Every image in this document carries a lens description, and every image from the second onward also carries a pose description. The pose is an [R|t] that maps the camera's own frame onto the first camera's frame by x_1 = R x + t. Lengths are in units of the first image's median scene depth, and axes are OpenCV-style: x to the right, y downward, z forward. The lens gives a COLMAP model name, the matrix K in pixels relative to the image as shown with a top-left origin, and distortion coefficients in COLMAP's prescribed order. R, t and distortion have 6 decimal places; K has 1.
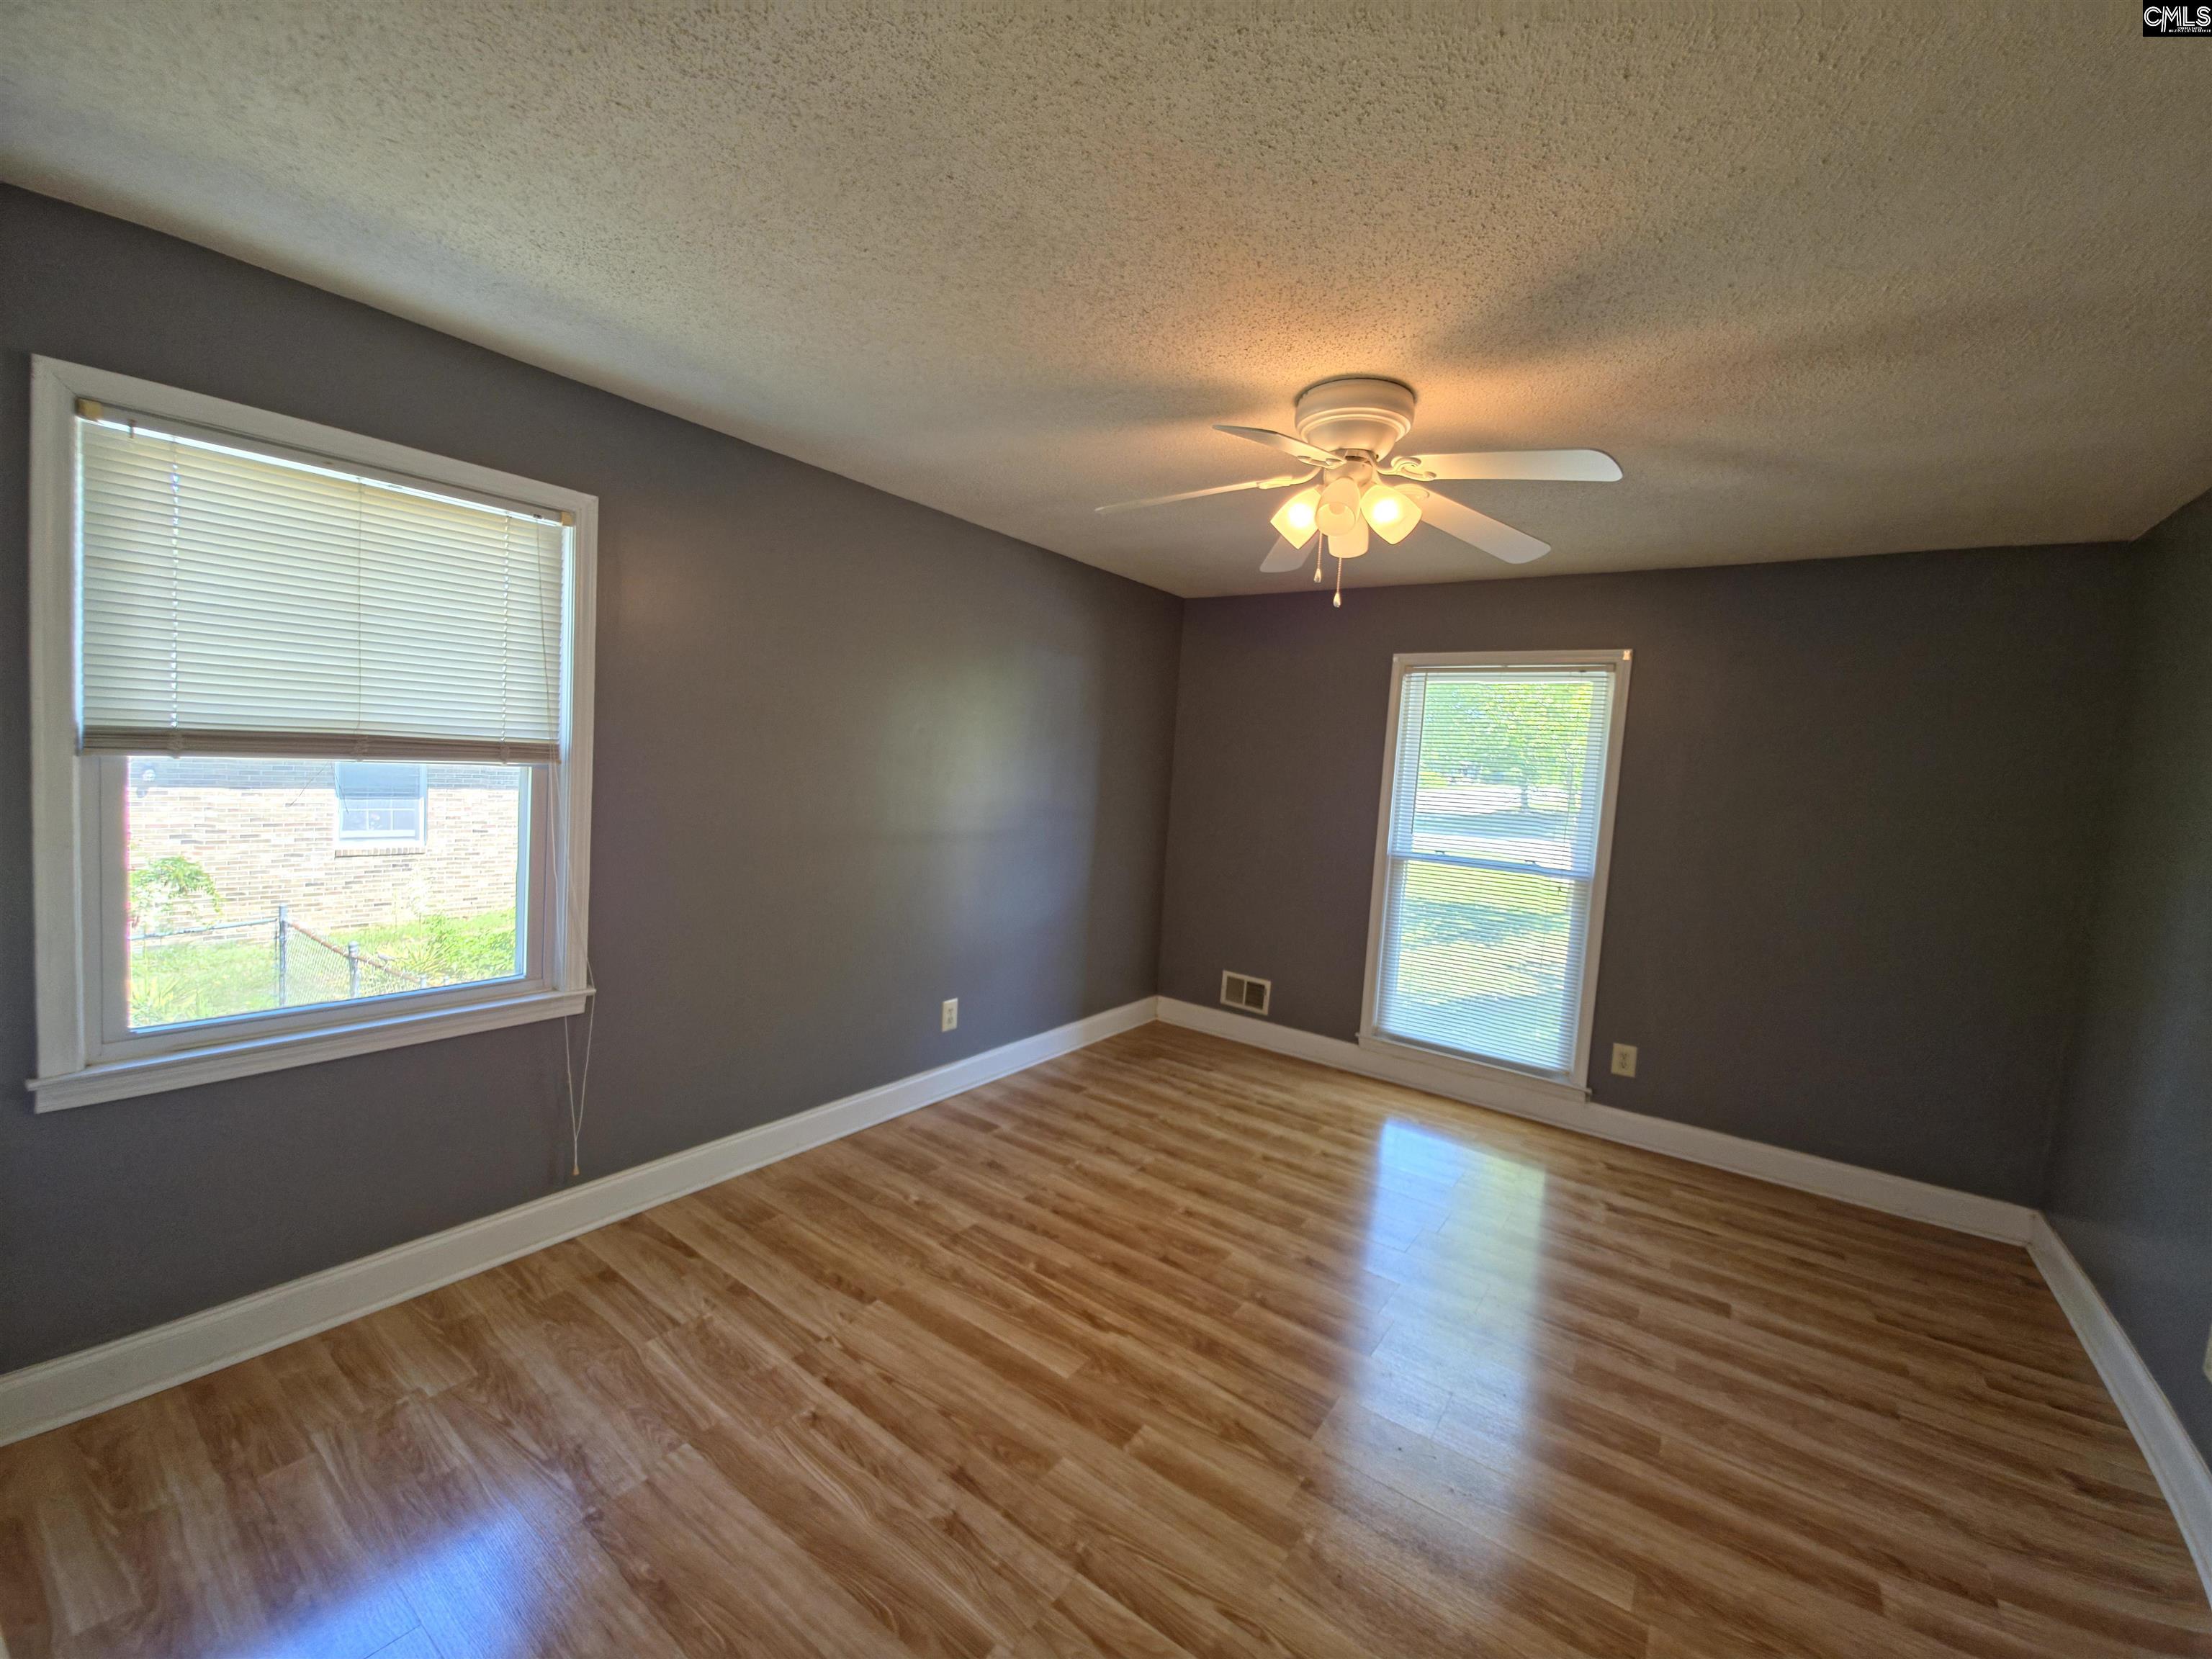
lens RADIAL K [[882.4, 0, 1113.7], [0, 882.4, 818.8], [0, 0, 1]] dist [0.013414, -0.008861]
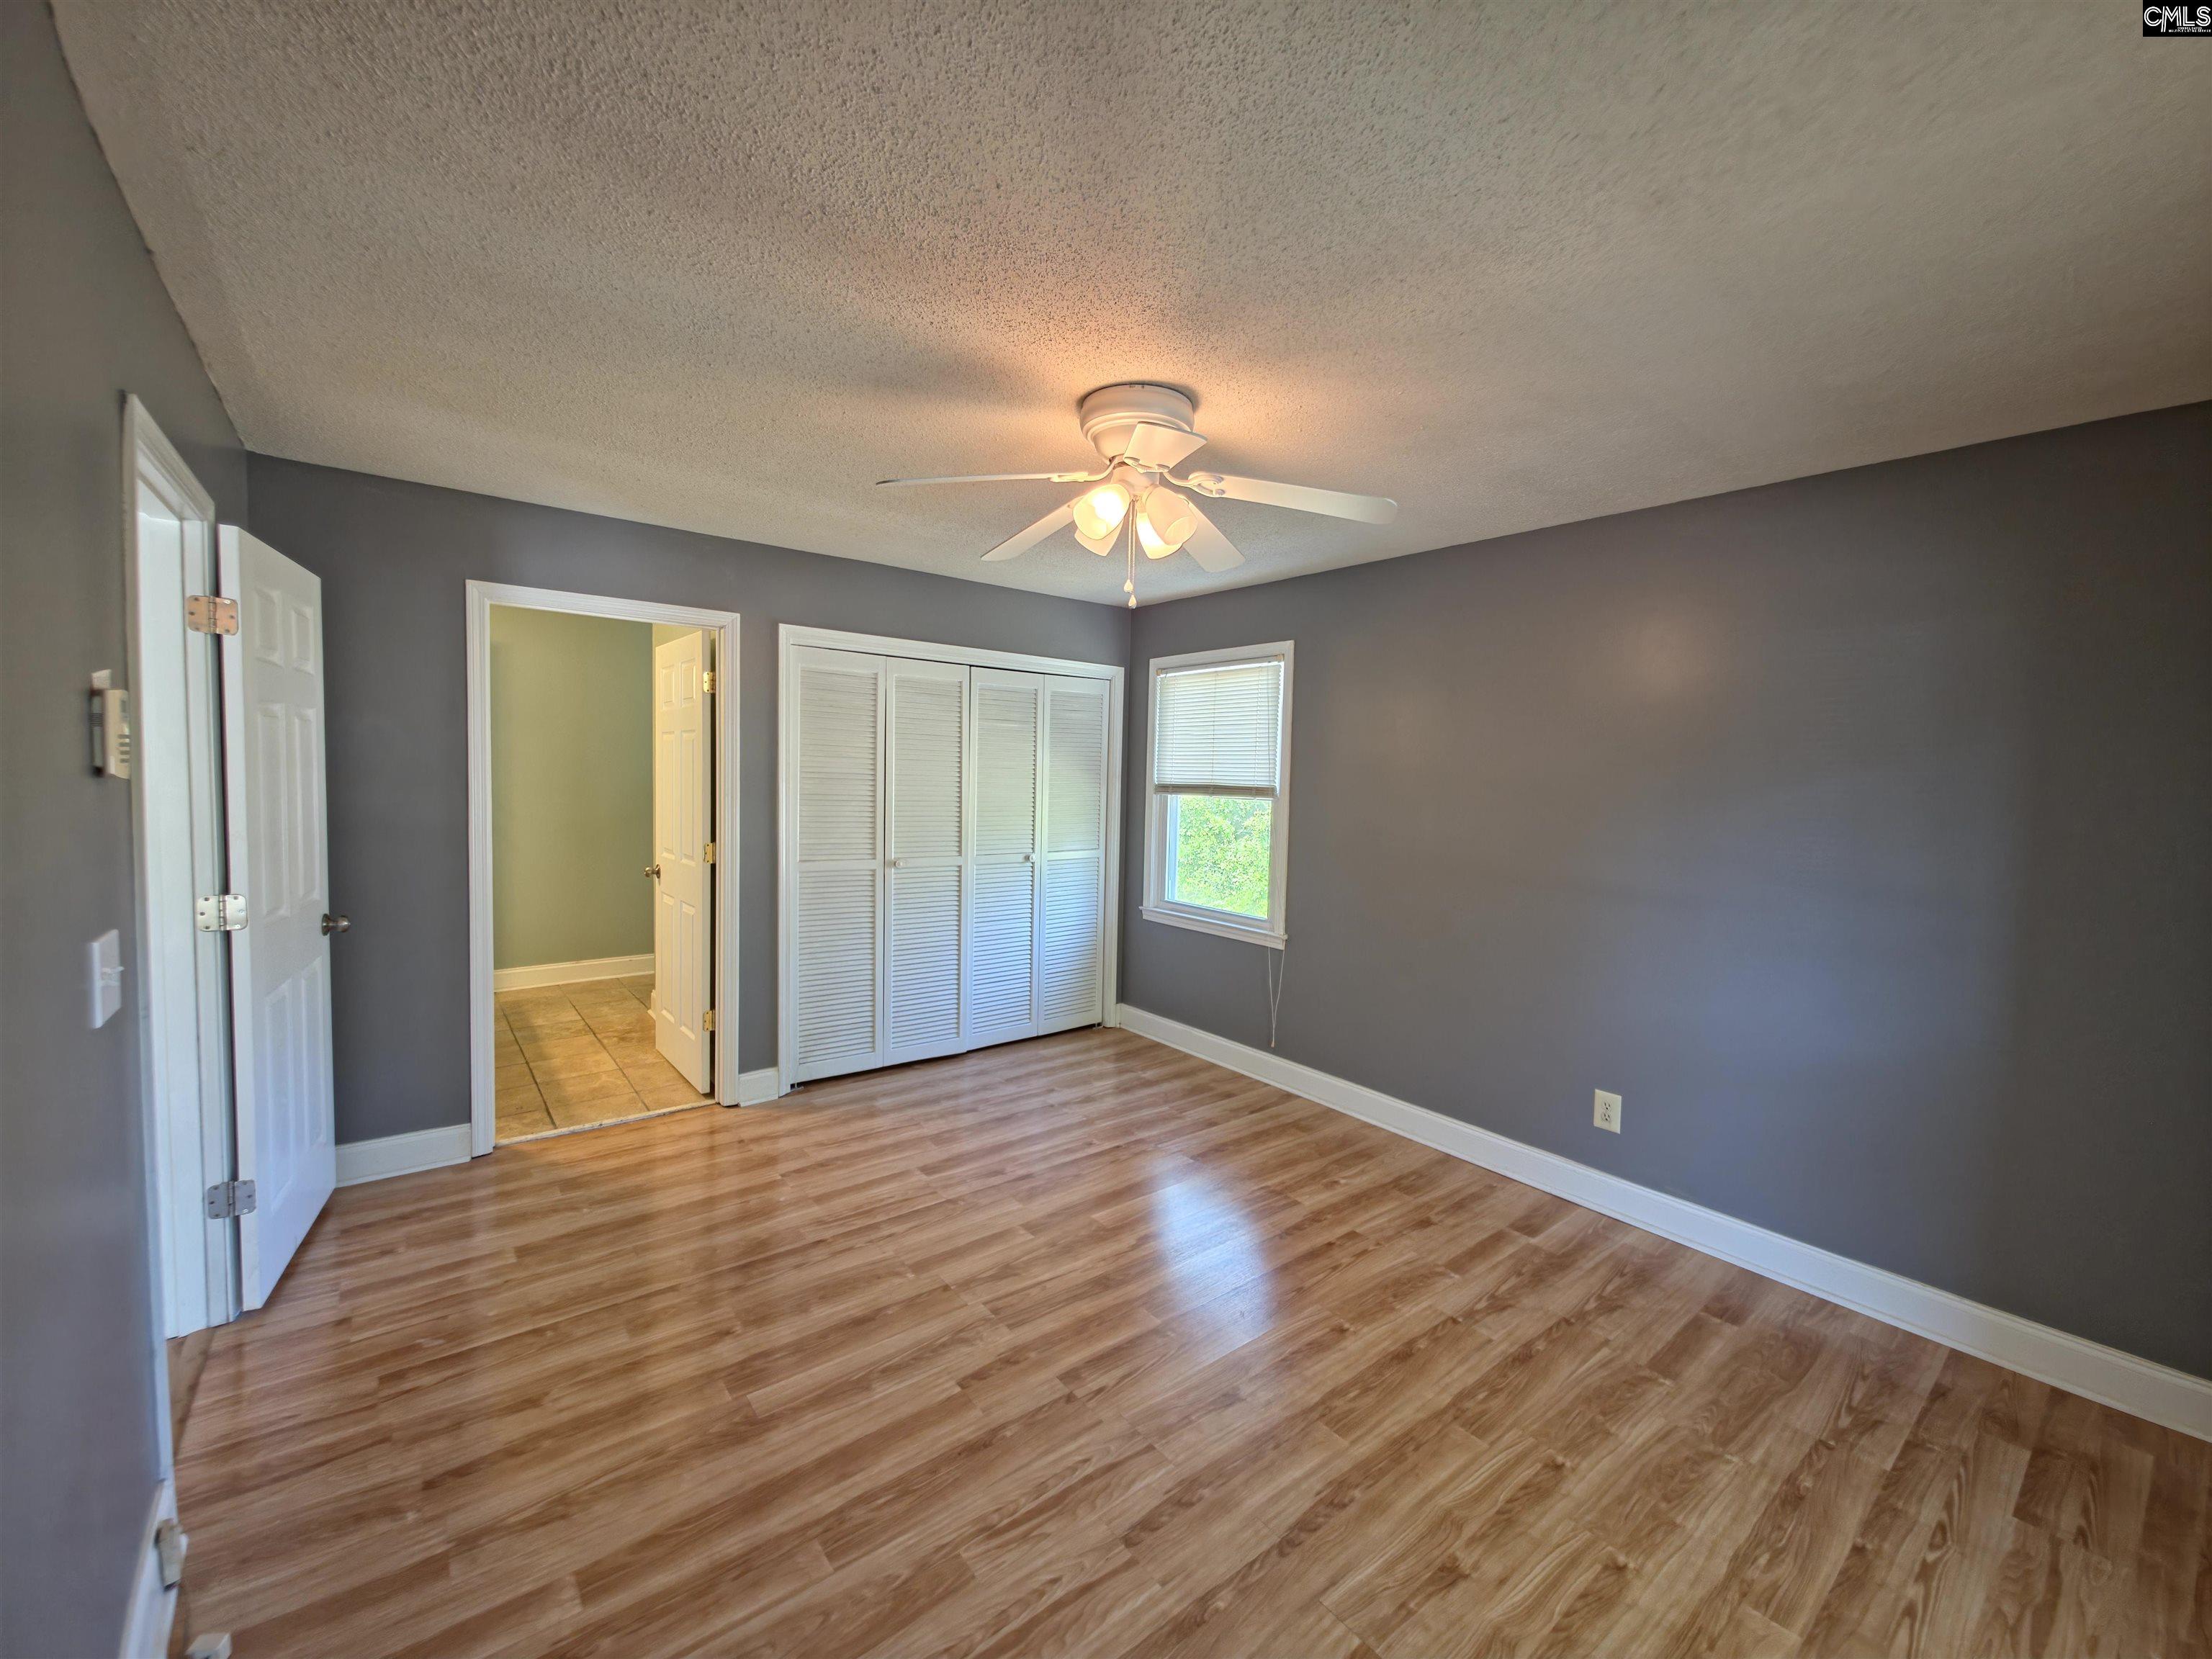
lens RADIAL K [[882.4, 0, 1113.7], [0, 882.4, 818.8], [0, 0, 1]] dist [0.013414, -0.008861]
pose [[-0.266136, -0.018932, -0.963750, 1.046070], [-0.109245, 0.993958, 0.010642, -0.006424], [0.957725, 0.108117, -0.266596, 1.085622]]
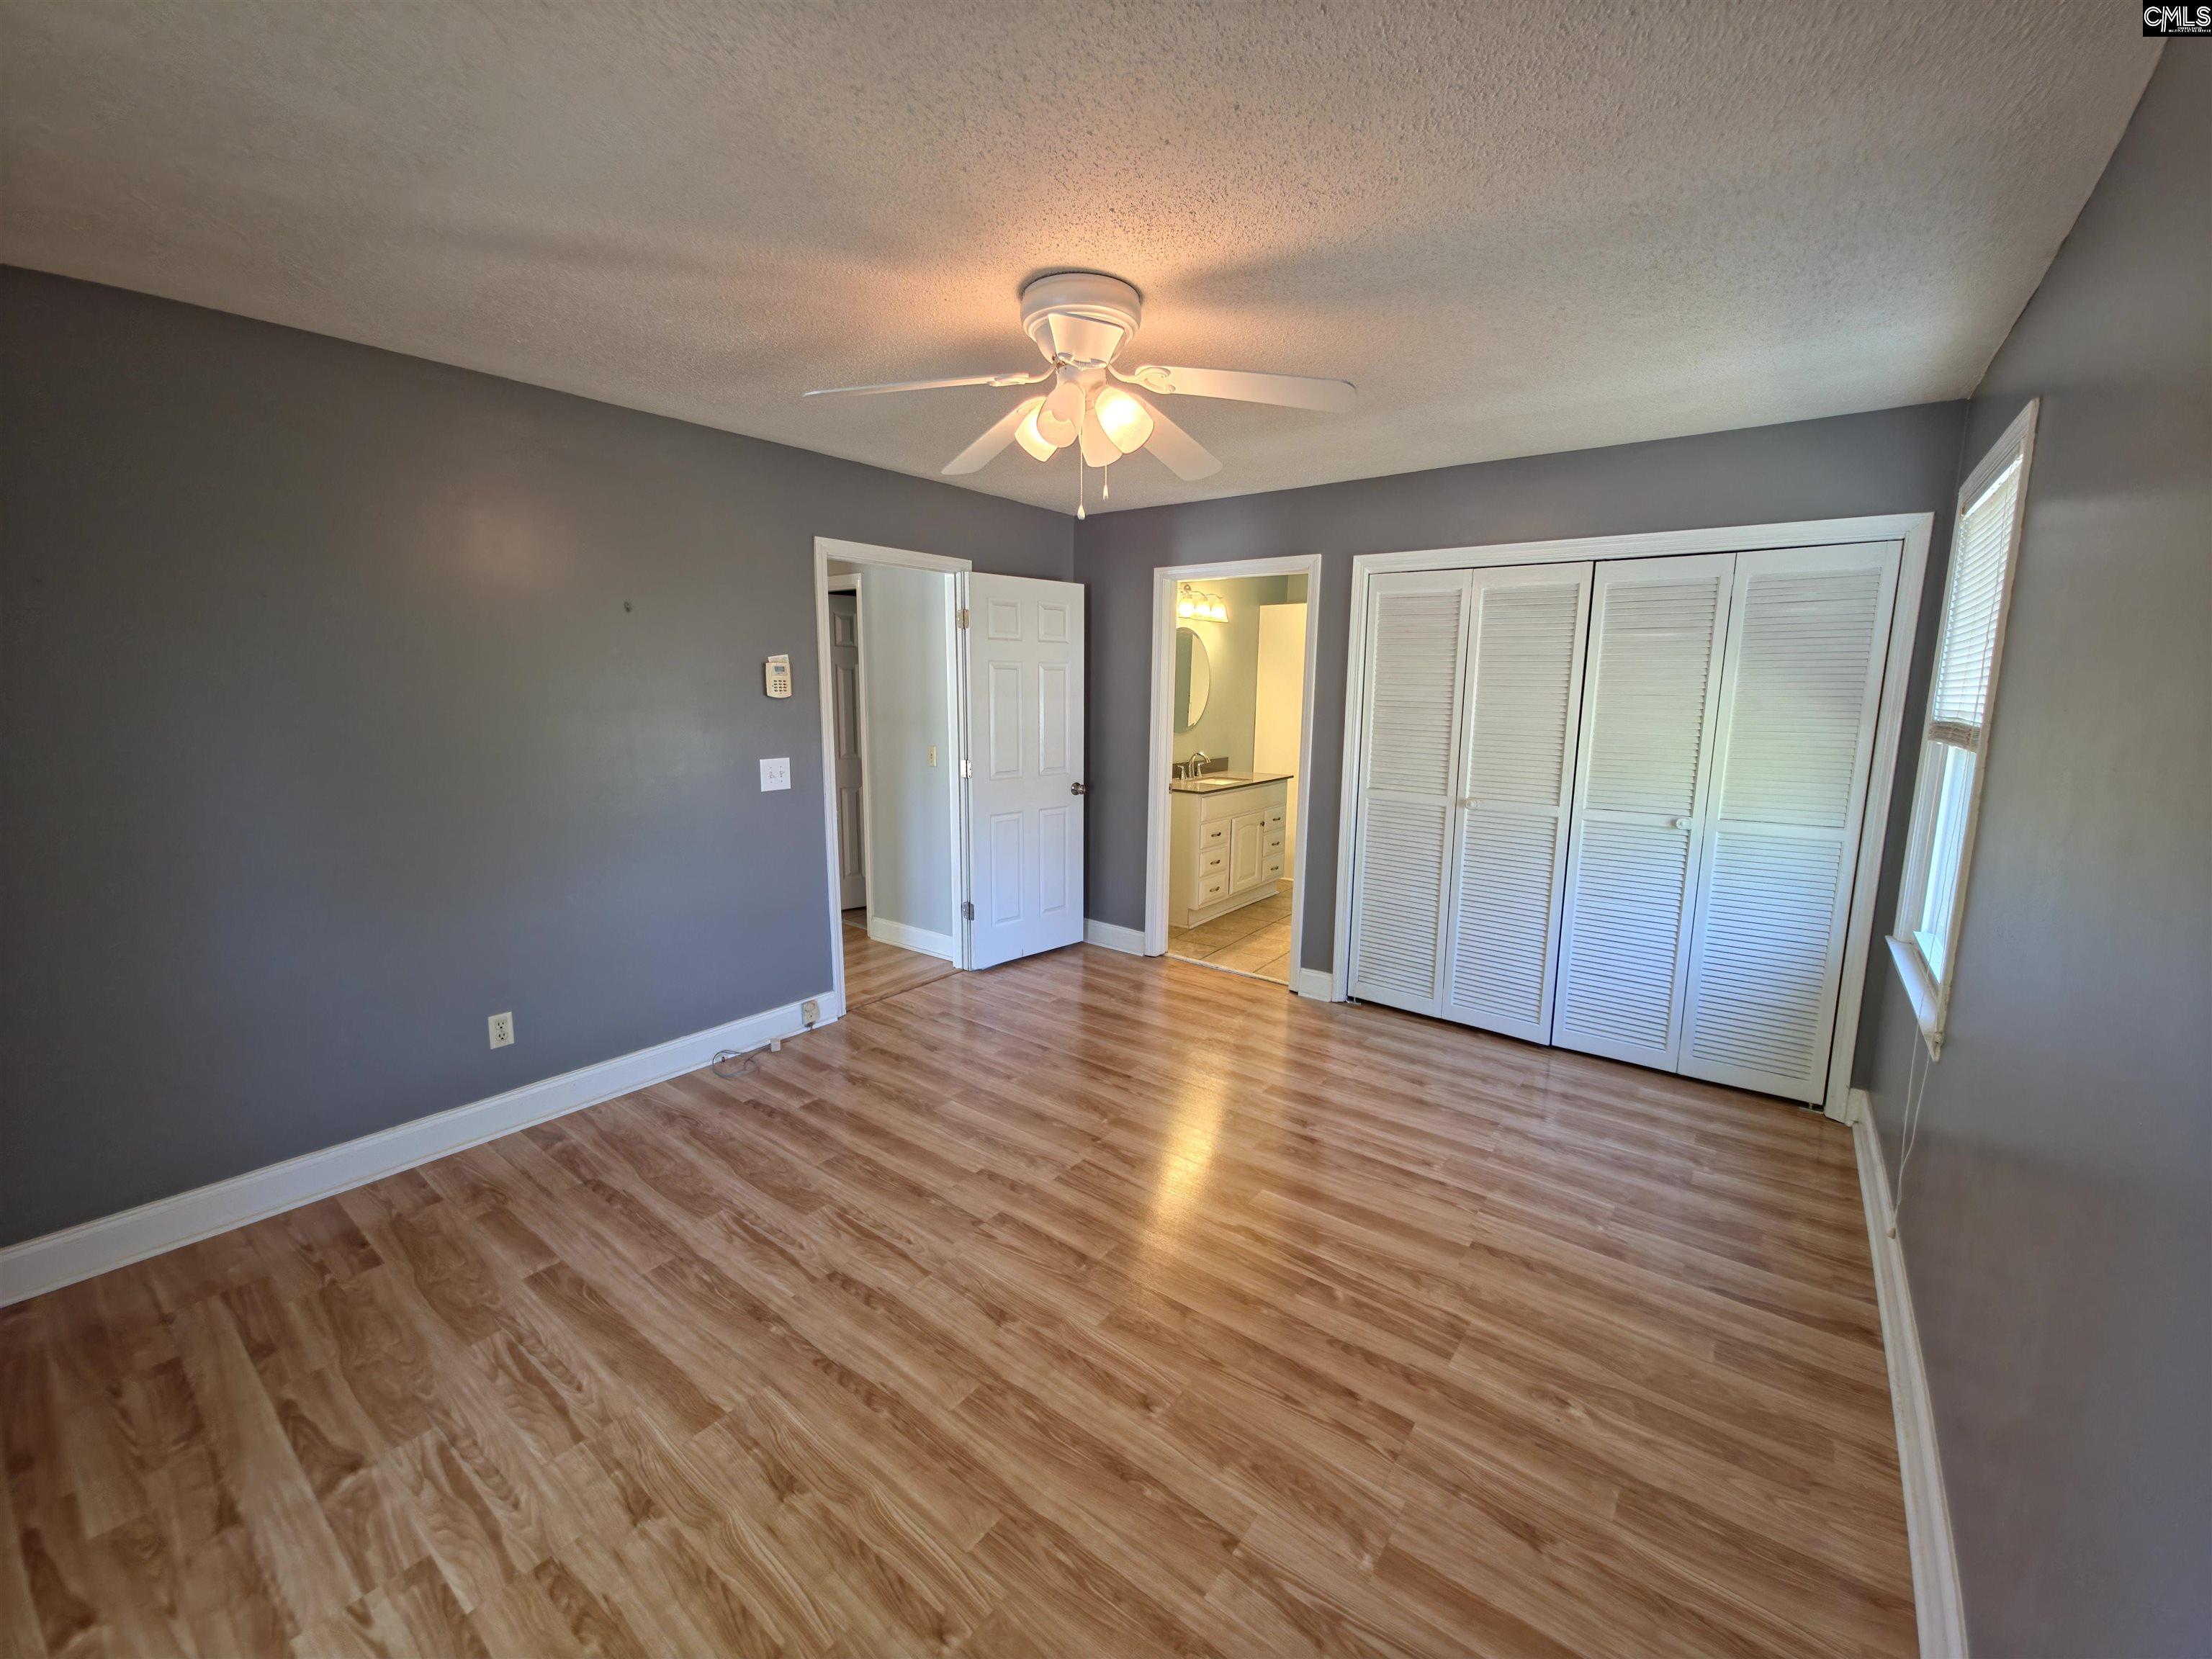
lens RADIAL K [[882.4, 0, 1113.7], [0, 882.4, 818.8], [0, 0, 1]] dist [0.013414, -0.008861]
pose [[-0.996877, -0.077779, 0.013653, 0.148812], [-0.072898, 0.972863, 0.219599, -0.116029], [-0.030362, 0.217918, -0.975495, 1.721103]]
